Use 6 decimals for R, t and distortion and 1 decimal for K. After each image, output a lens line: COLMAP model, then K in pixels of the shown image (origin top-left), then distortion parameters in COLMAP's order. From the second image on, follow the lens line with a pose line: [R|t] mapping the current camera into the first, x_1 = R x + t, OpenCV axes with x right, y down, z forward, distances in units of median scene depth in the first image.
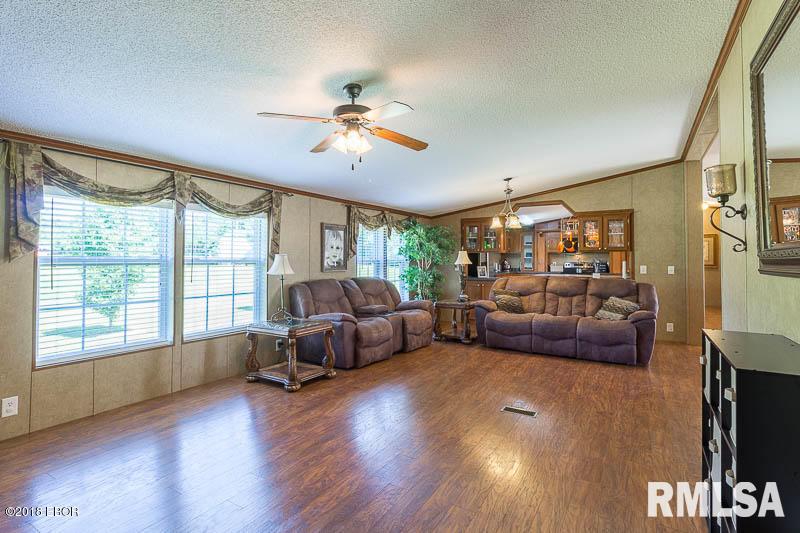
lens RADIAL K [[402.1, 0, 399.0], [0, 402.1, 260.0], [0, 0, 1]] dist [0.001275, 0.000113]
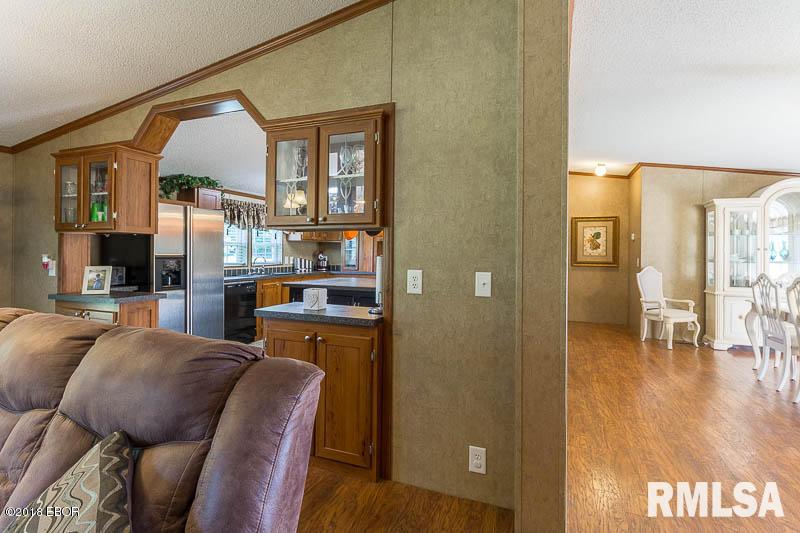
lens RADIAL K [[402.1, 0, 400.3], [0, 402.1, 263.4], [0, 0, 1]] dist [0.001275, 0.000113]
pose [[0.986187, 0.002694, 0.165616, 0.531909], [-0.006739, 0.999692, 0.023866, 0.000911], [-0.165501, -0.024653, 0.985902, 0.659701]]
